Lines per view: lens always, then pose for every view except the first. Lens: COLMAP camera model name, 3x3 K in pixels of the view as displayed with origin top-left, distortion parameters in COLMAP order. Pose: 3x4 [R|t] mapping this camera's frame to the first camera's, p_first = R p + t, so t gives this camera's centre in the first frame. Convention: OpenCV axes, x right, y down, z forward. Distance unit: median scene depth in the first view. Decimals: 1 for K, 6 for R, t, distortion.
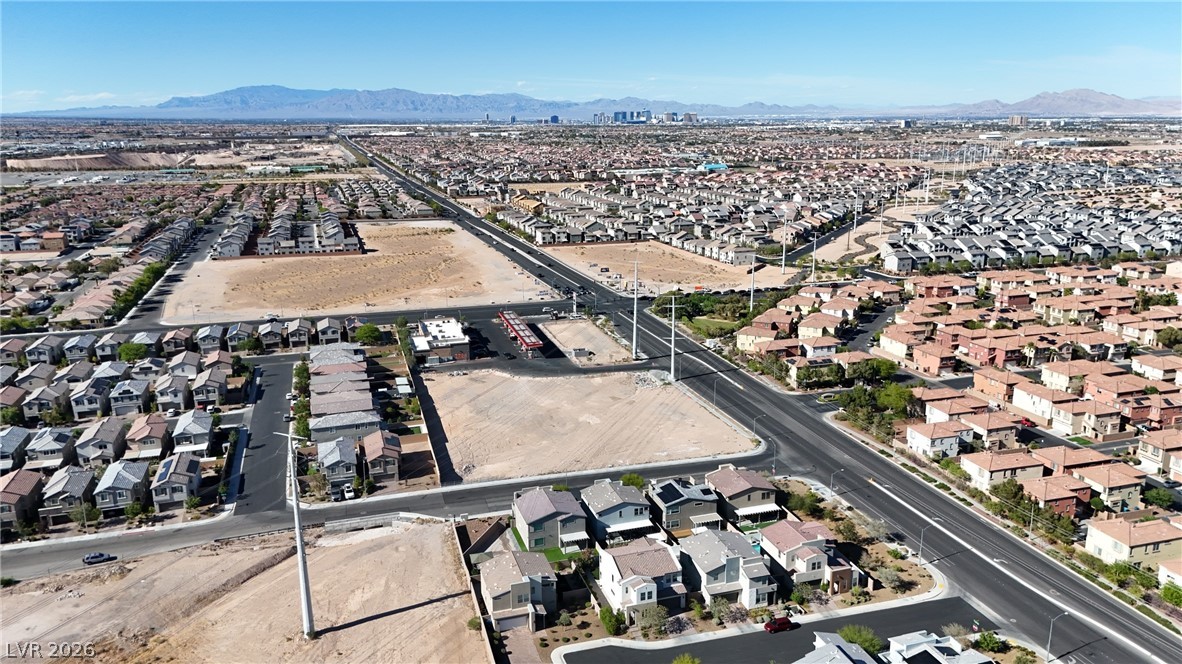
lens RADIAL K [[872.6, 0, 588.6], [0, 872.6, 341.2], [0, 0, 1]] dist [0.070537, -0.059884]
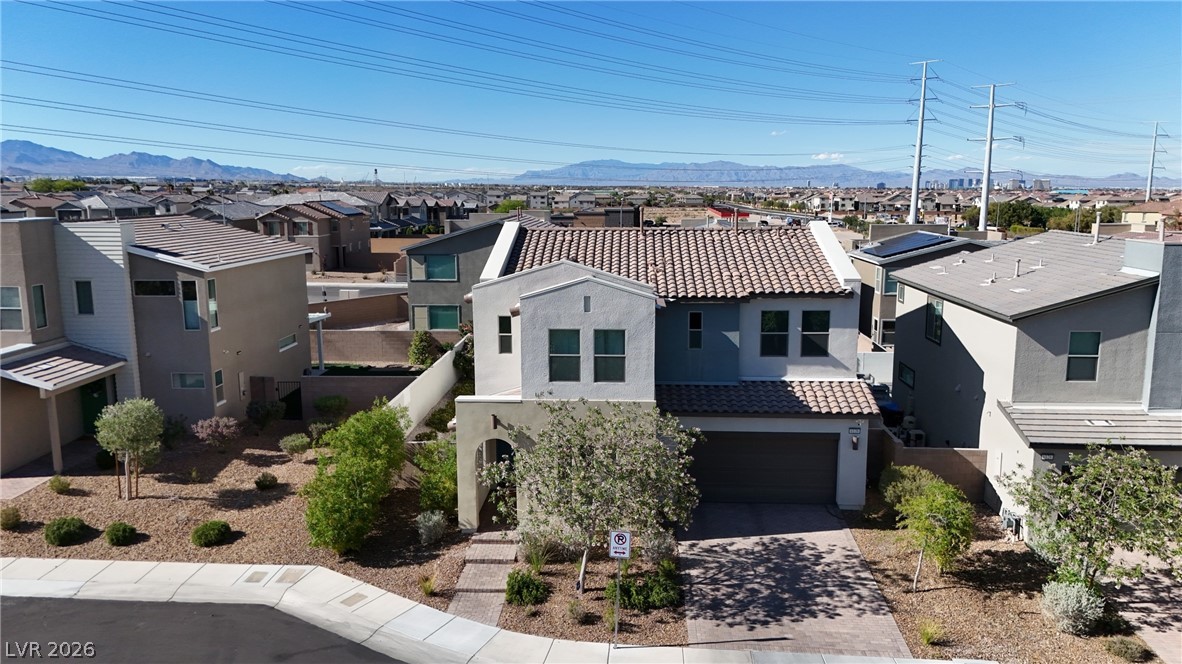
lens RADIAL K [[872.6, 0, 589.8], [0, 872.6, 334.9], [0, 0, 1]] dist [0.070537, -0.059884]
pose [[0.937738, 0.070485, -0.340116, 0.068350], [-0.098919, 0.992839, -0.066977, 0.168953], [0.332960, 0.096450, 0.937995, 0.483854]]
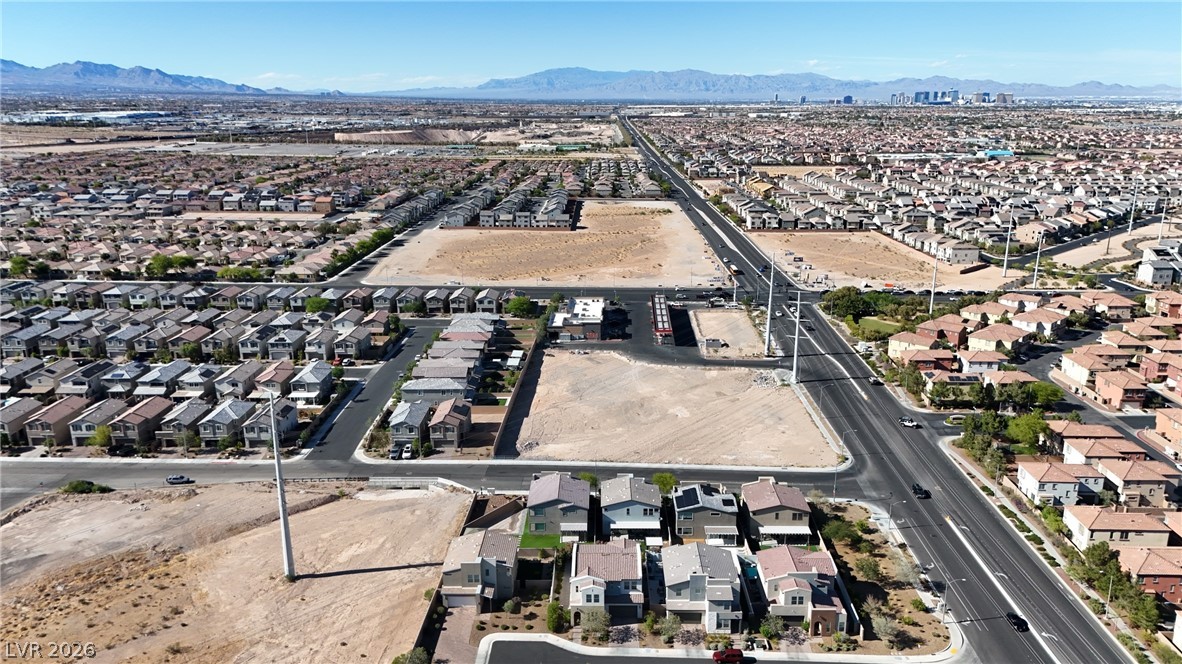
lens RADIAL K [[872.6, 0, 586.4], [0, 872.6, 330.6], [0, 0, 1]] dist [0.070537, -0.059884]
pose [[0.949038, 0.089006, -0.302332, 0.184092], [-0.086156, 0.996021, 0.022777, -0.013112], [0.303156, 0.004431, 0.952931, 0.046006]]
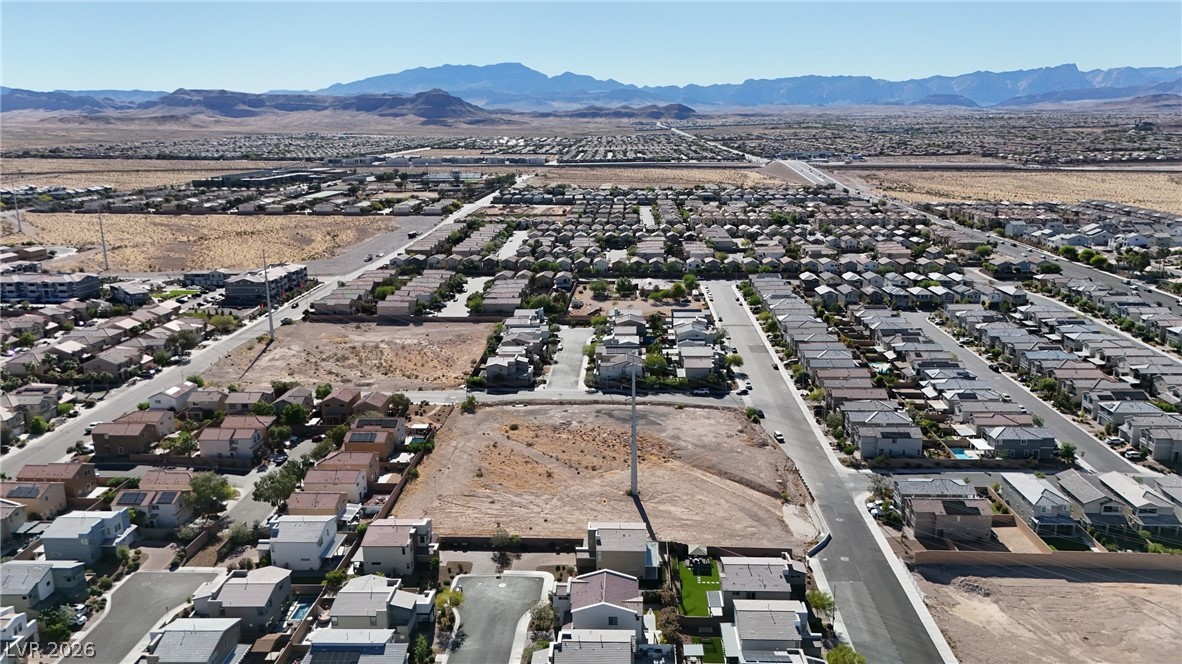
lens RADIAL K [[872.6, 0, 581.8], [0, 872.6, 332.5], [0, 0, 1]] dist [0.070537, -0.059884]
pose [[-0.342431, 0.233616, -0.910036, 0.531102], [-0.225667, 0.919789, 0.321035, -0.193253], [0.912039, 0.315297, -0.262244, 0.687047]]
